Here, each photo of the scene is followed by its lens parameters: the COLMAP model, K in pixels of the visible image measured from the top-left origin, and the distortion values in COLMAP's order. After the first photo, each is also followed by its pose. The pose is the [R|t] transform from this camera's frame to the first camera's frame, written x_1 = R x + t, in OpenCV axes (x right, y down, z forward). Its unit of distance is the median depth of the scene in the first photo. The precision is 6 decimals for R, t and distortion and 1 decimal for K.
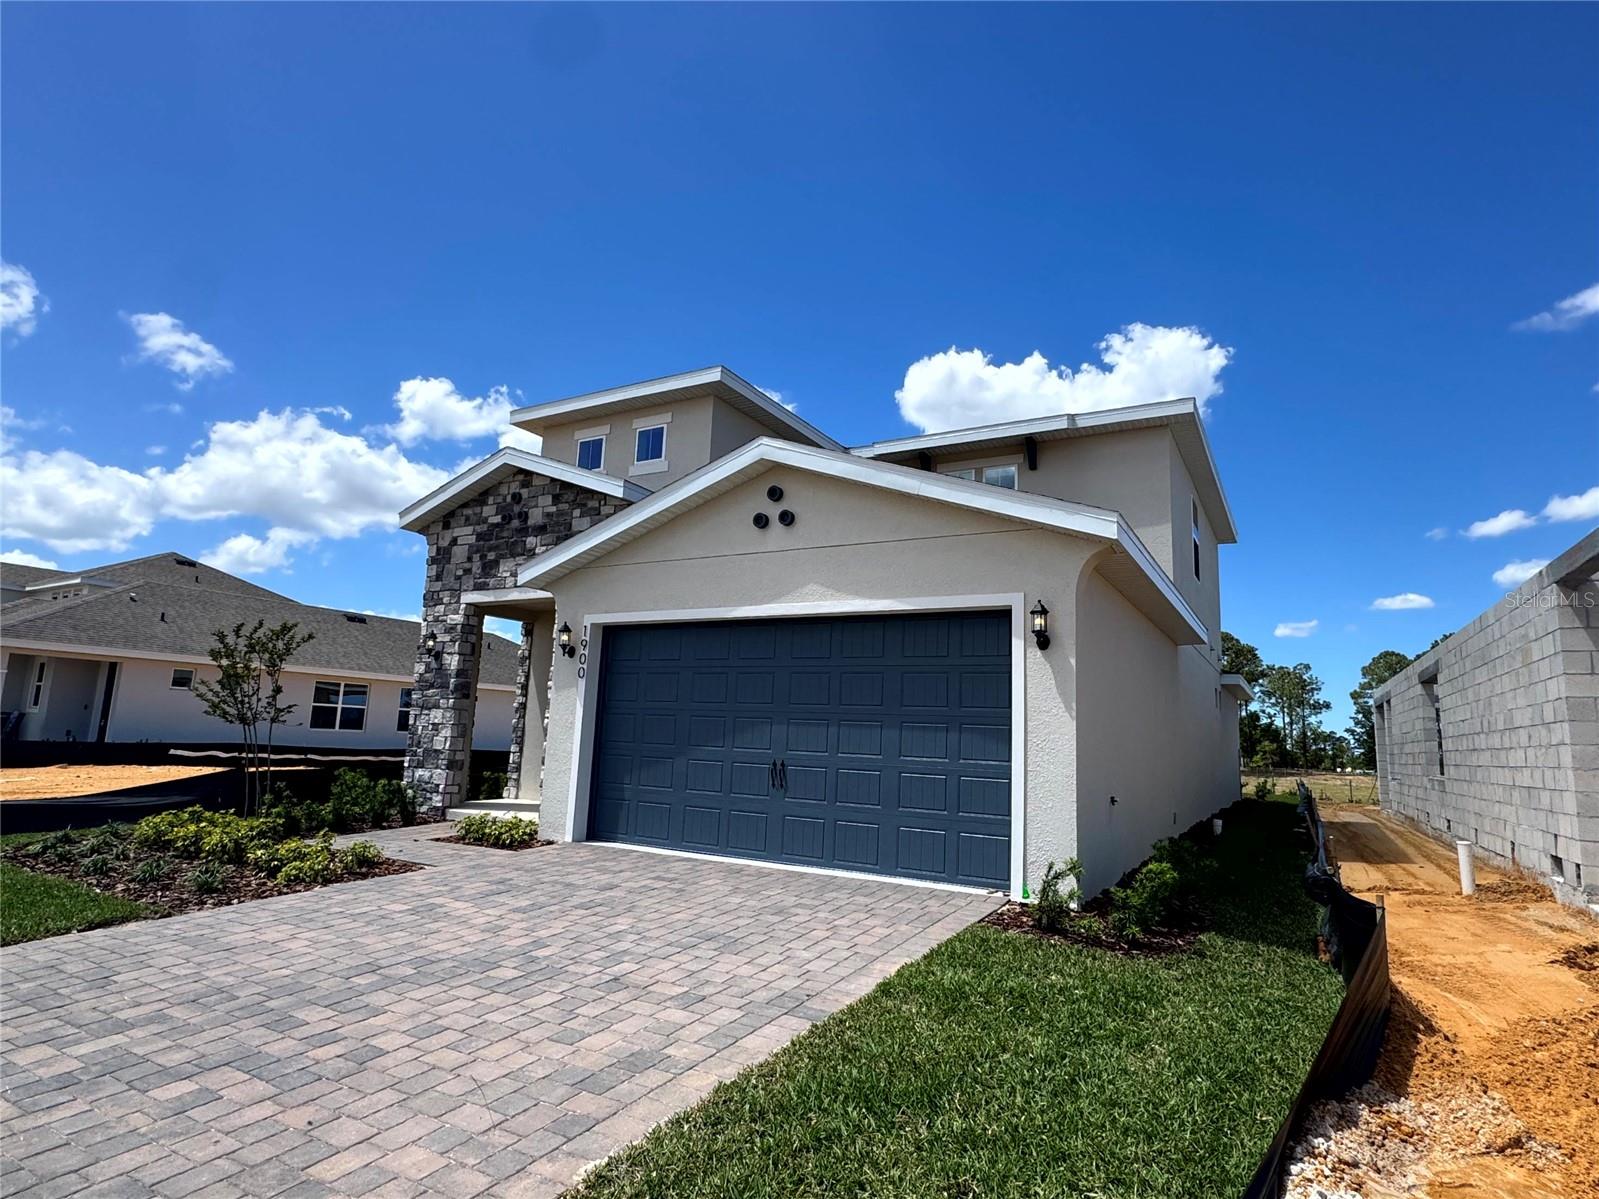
lens RADIAL K [[883.0, 0, 805.1], [0, 883.0, 608.6], [0, 0, 1]] dist [0.030566, 0.001073]
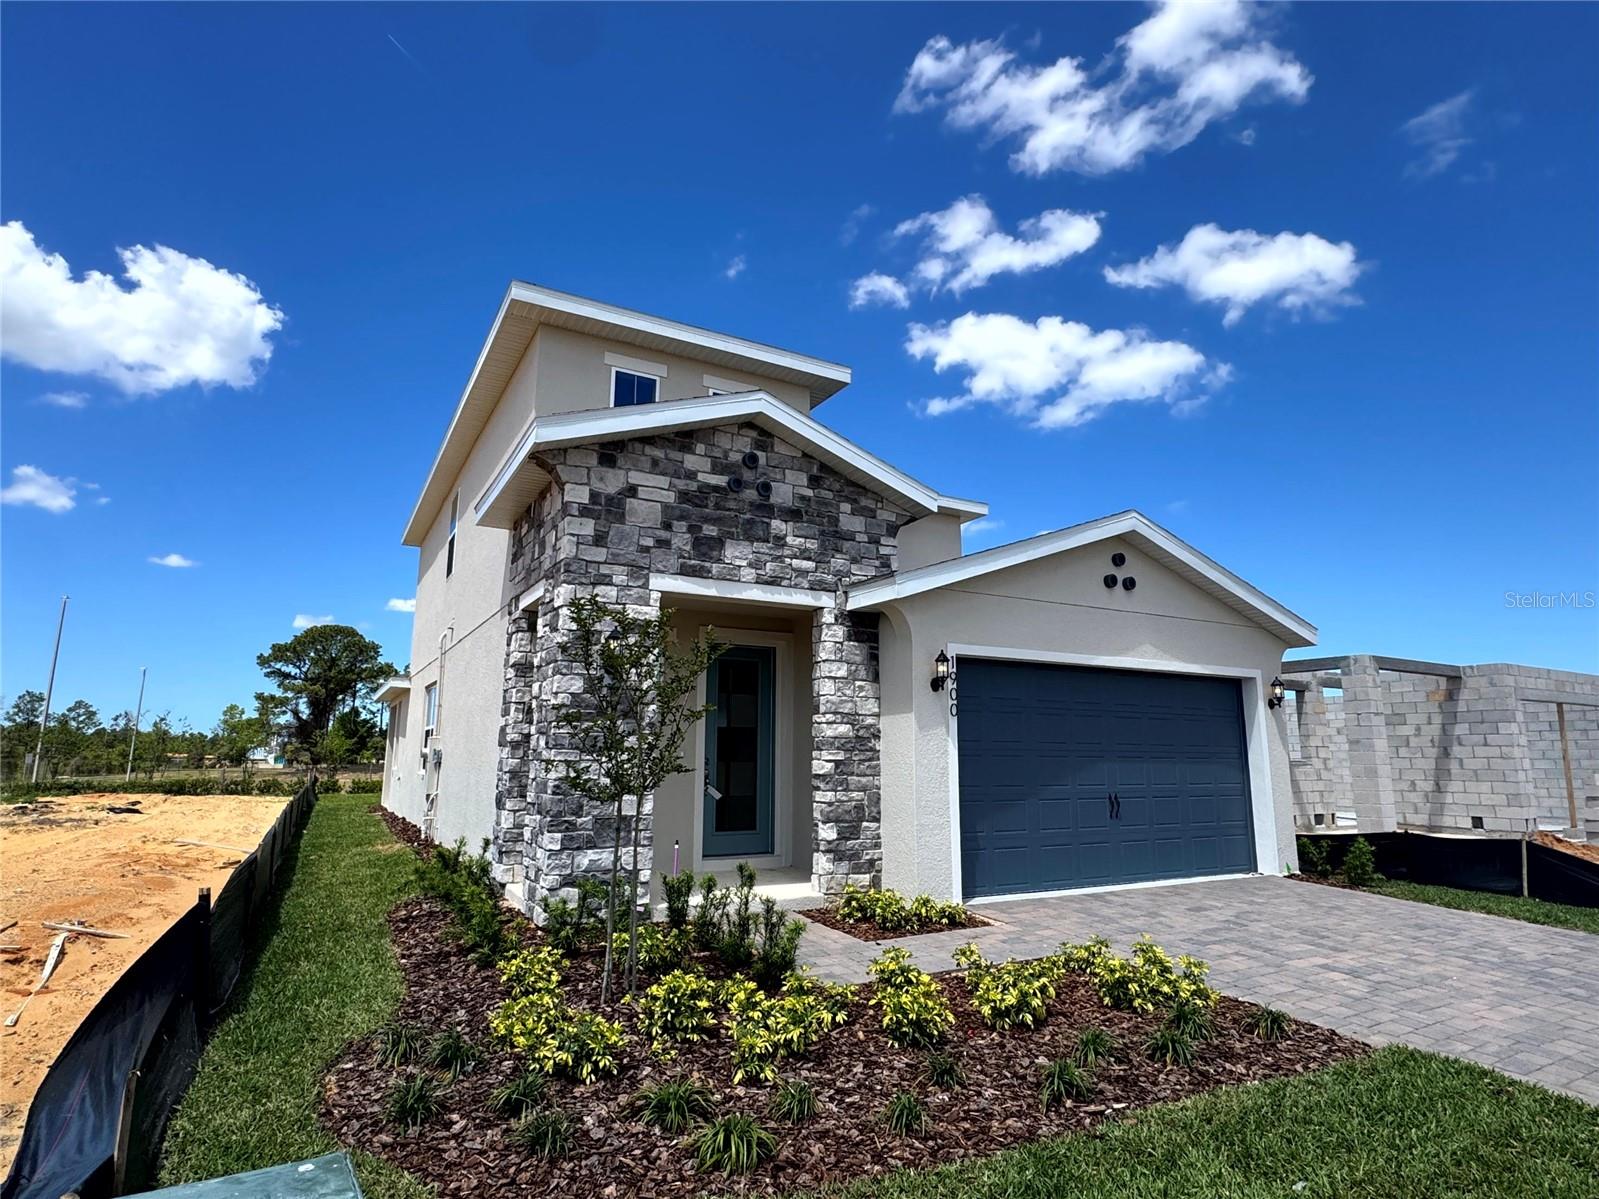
lens RADIAL K [[883.0, 0, 802.5], [0, 883.0, 604.4], [0, 0, 1]] dist [0.030566, 0.001073]
pose [[0.495240, 0.109281, 0.861856, -0.906865], [-0.114259, 0.991633, -0.060081, 0.031958], [-0.861210, -0.068720, 0.503582, 0.577206]]
